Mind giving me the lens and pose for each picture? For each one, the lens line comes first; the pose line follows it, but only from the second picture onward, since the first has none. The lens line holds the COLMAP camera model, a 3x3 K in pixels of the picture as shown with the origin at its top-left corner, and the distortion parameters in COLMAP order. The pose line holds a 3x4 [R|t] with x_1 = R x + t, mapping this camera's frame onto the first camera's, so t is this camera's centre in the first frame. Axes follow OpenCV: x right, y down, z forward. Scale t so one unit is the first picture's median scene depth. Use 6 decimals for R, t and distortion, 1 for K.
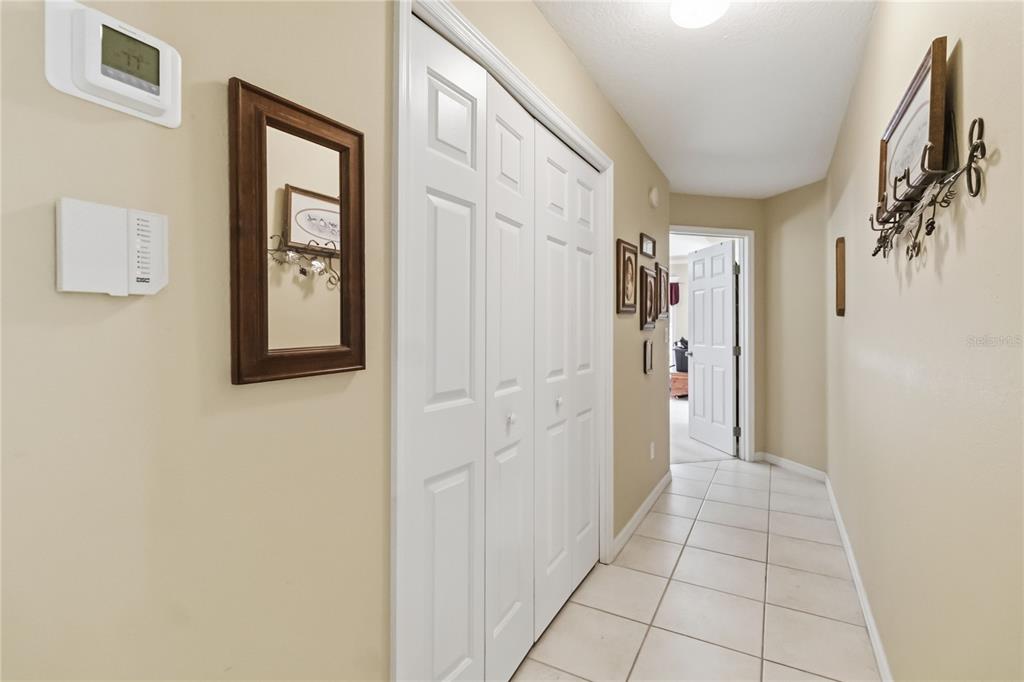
lens RADIAL K [[476.0, 0, 510.7], [0, 476.0, 315.5], [0, 0, 1]] dist [0.005723, 0.000558]
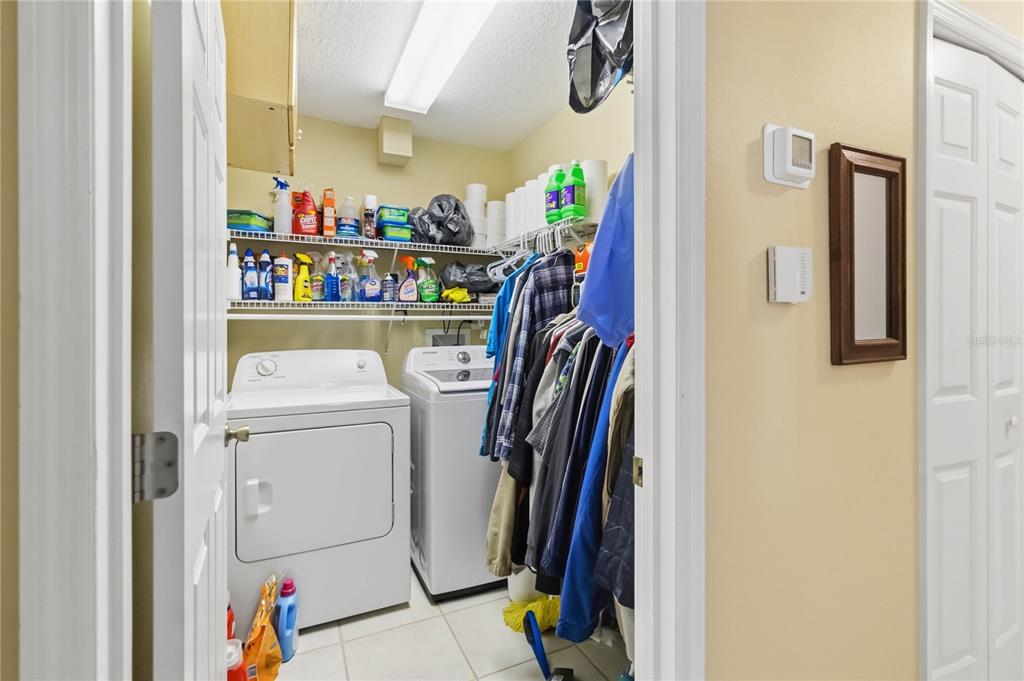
lens RADIAL K [[573.5, 0, 512.2], [0, 573.5, 315.7], [0, 0, 1]] dist [-0.000346, 0.001321]
pose [[0.865275, -0.007498, -0.501242, -0.329384], [0.013099, 0.999885, 0.007656, -0.013543], [0.501126, -0.013190, 0.865274, -0.535012]]
